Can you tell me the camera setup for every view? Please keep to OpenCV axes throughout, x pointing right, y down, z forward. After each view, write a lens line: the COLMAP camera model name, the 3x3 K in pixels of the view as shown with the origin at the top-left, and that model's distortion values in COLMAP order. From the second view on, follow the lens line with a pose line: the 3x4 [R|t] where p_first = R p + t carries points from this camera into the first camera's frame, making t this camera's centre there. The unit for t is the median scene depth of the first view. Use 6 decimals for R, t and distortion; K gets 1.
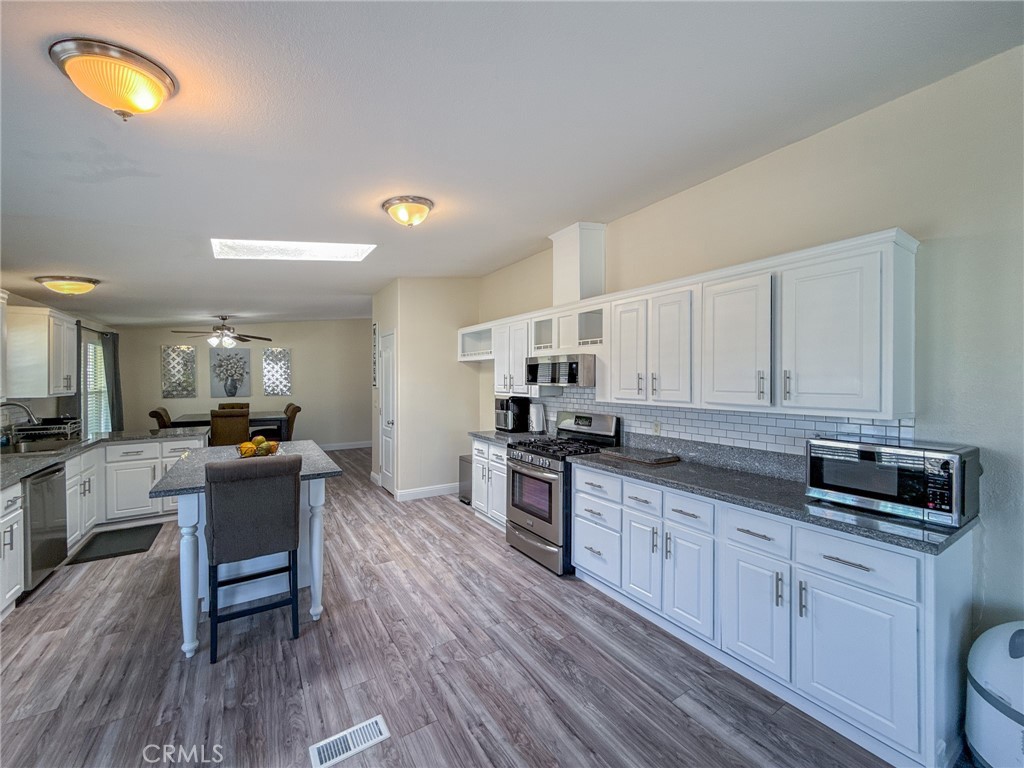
lens RADIAL K [[432.6, 0, 537.1], [0, 432.6, 381.4], [0, 0, 1]] dist [0.000305, 0.000322]
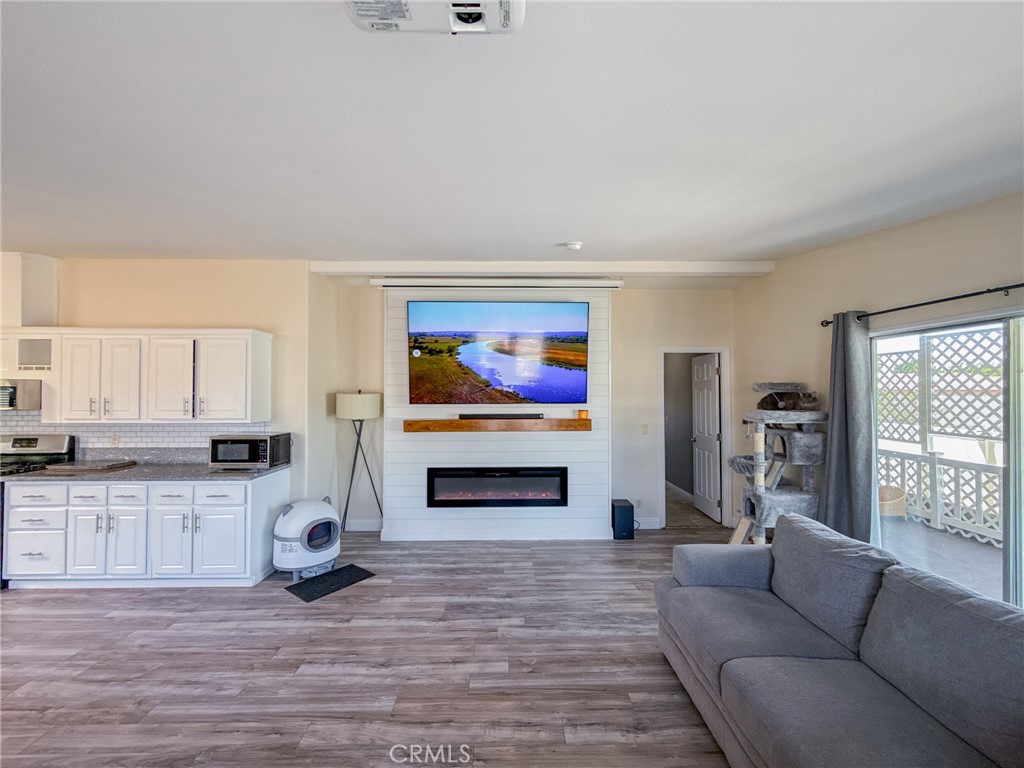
lens RADIAL K [[390.7, 0, 486.4], [0, 390.7, 386.2], [0, 0, 1]] dist [0.000773, 0.000136]
pose [[0.579792, 0.012887, 0.814663, -0.017891], [0.005385, 0.999792, -0.019648, -0.019980], [-0.814747, 0.015779, 0.579602, -0.471404]]
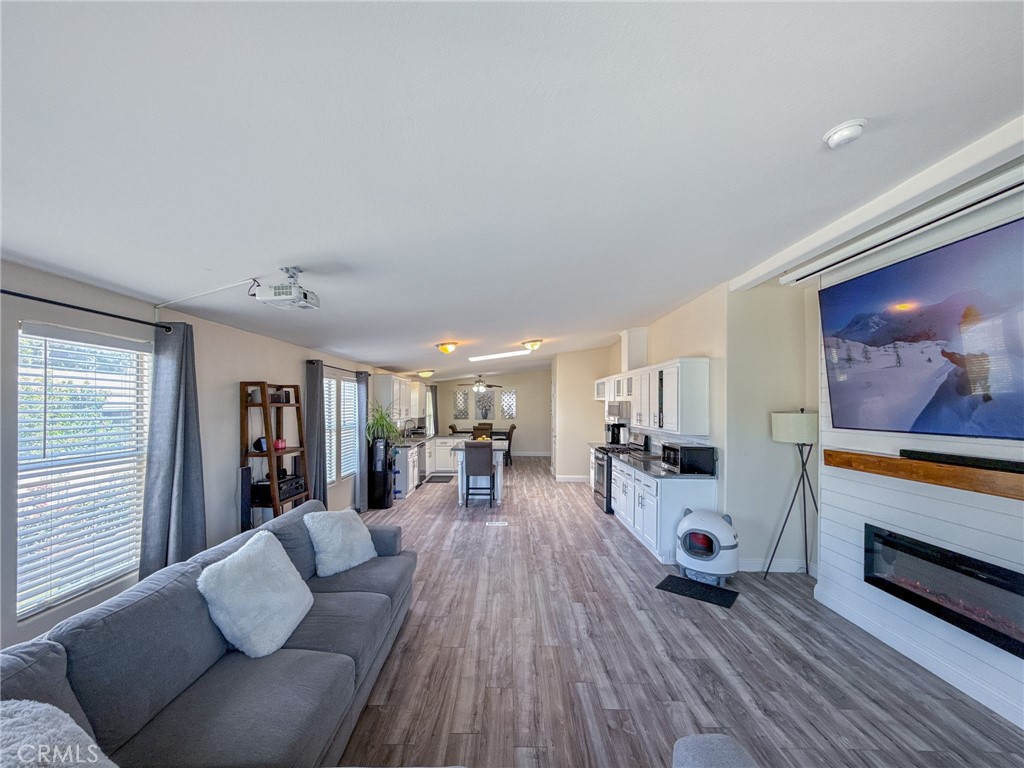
lens RADIAL K [[382.1, 0, 524.6], [0, 382.1, 403.4], [0, 0, 1]] dist [-0.001555, -0.000170]
pose [[0.862698, 0.001731, -0.505717, 0.559194], [-0.009513, 0.999873, -0.012806, -0.026787], [0.505630, 0.015859, 0.862605, -0.650885]]
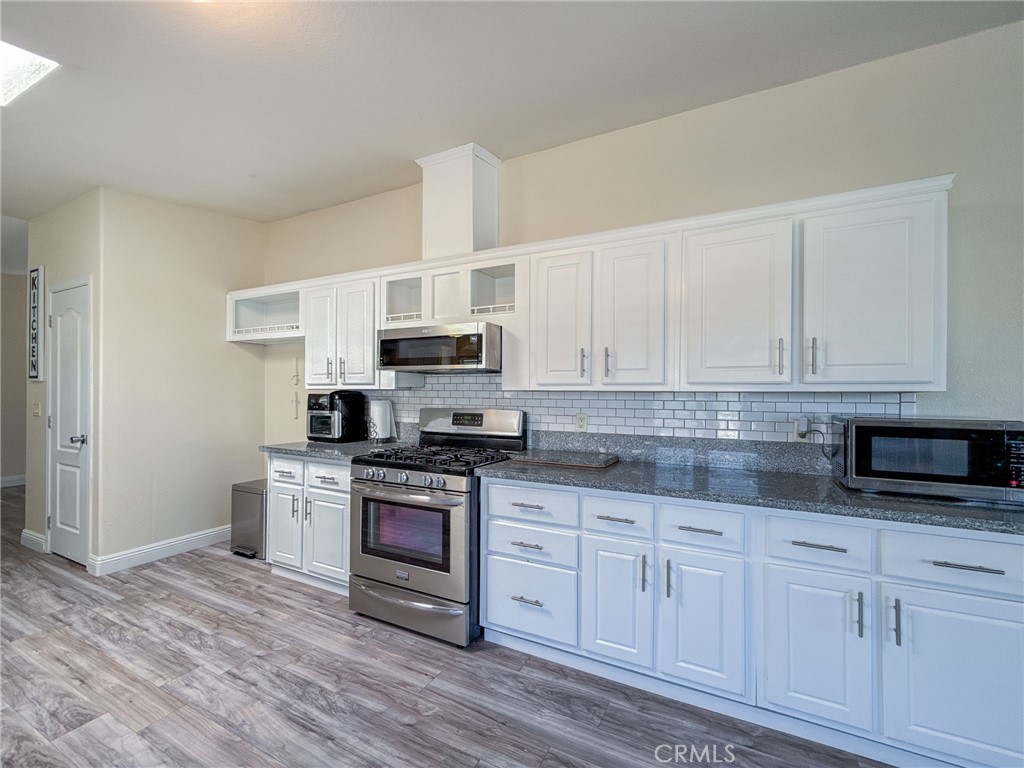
lens RADIAL K [[427.8, 0, 569.0], [0, 427.8, 389.8], [0, 0, 1]] dist [0.000760, -0.000241]
pose [[0.853332, 0.008131, 0.521305, -0.139774], [-0.008244, 0.999964, -0.002102, 0.044901], [-0.521303, -0.002504, 0.853368, 0.313055]]
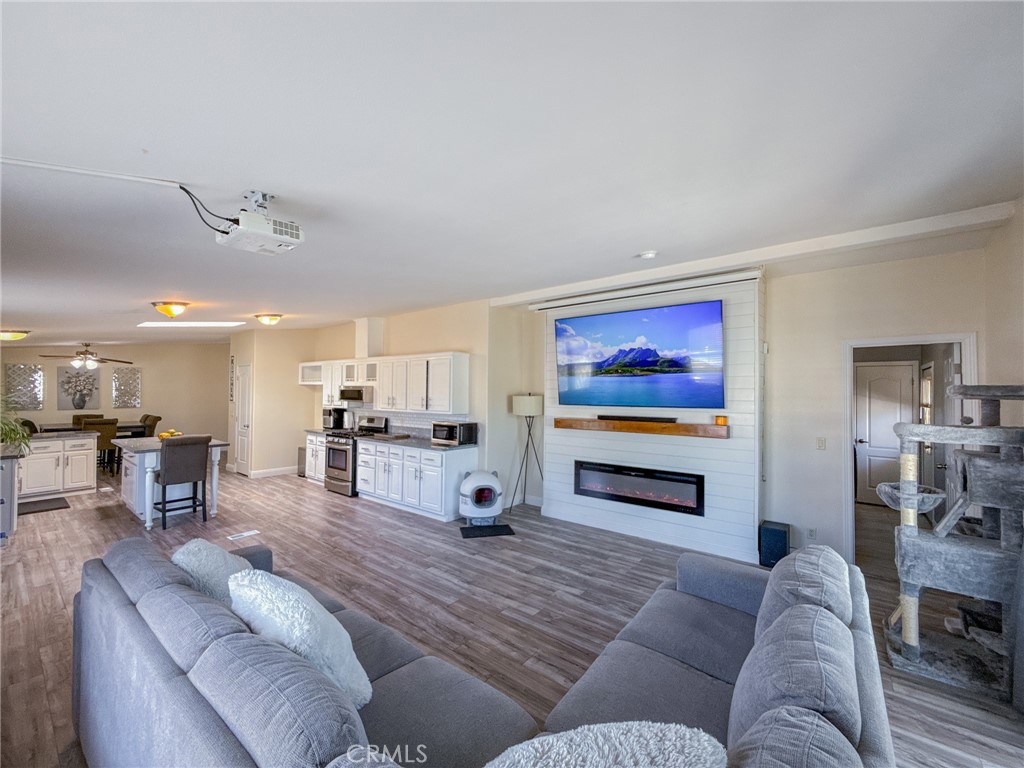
lens RADIAL K [[367.7, 0, 499.2], [0, 367.7, 386.6], [0, 0, 1]] dist [0.000753, 0.000157]
pose [[0.953569, 0.015088, 0.300798, 0.171890], [-0.007440, 0.999620, -0.026556, -0.019259], [-0.301084, 0.023085, 0.953318, -0.759344]]
